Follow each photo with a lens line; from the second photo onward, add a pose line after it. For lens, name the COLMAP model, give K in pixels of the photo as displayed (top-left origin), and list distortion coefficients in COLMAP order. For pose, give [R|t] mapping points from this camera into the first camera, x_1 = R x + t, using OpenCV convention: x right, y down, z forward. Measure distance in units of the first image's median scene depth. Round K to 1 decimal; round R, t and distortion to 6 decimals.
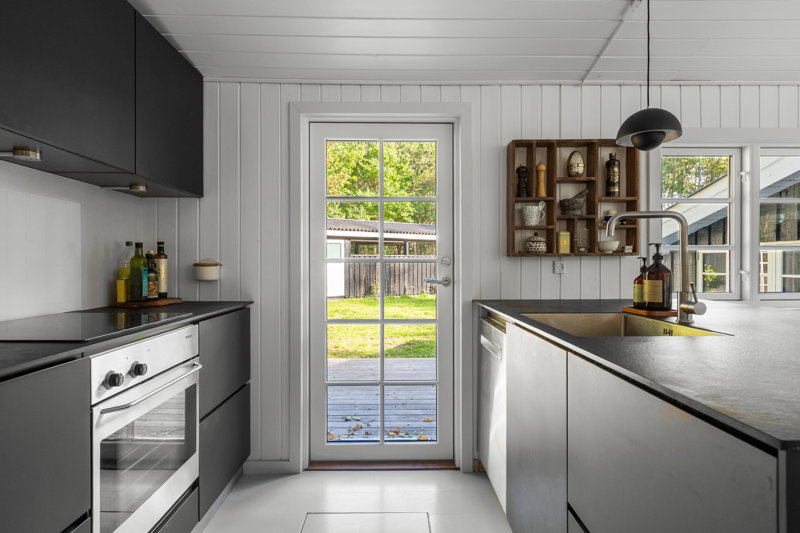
lens RADIAL K [[426.7, 0, 399.7], [0, 426.7, 268.3], [0, 0, 1]] dist [-0.003707, 0.000045]
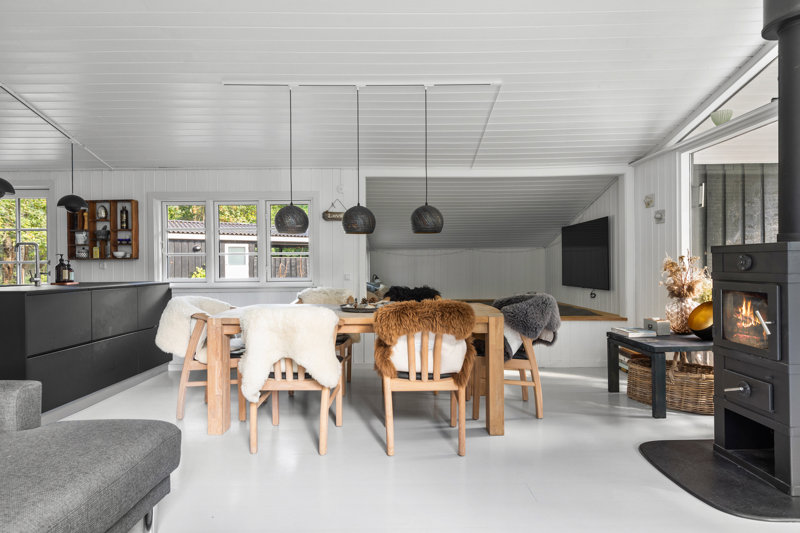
lens RADIAL K [[451.4, 0, 398.8], [0, 451.4, 265.7], [0, 0, 1]] dist [0.007419, 0.001112]
pose [[0.999954, -0.004413, -0.008495, 1.769358], [0.004320, 0.999931, -0.010911, 0.027536], [0.008542, 0.010874, 0.999904, -1.047062]]
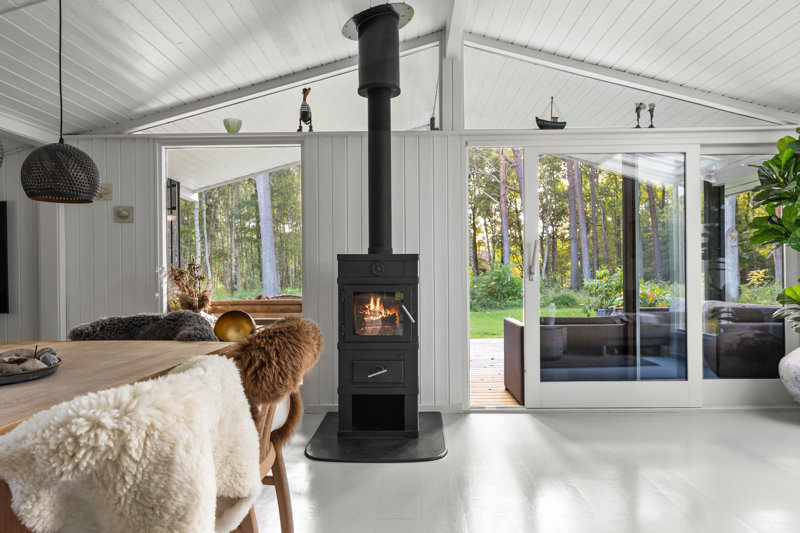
lens RADIAL K [[557.5, 0, 397.6], [0, 557.5, 269.2], [0, 0, 1]] dist [-0.003017, 0.000163]
pose [[0.040439, 0.013496, 0.999091, 0.962438], [0.018343, 0.999730, -0.014247, 0.040230], [-0.999014, 0.018902, 0.040180, -0.131669]]
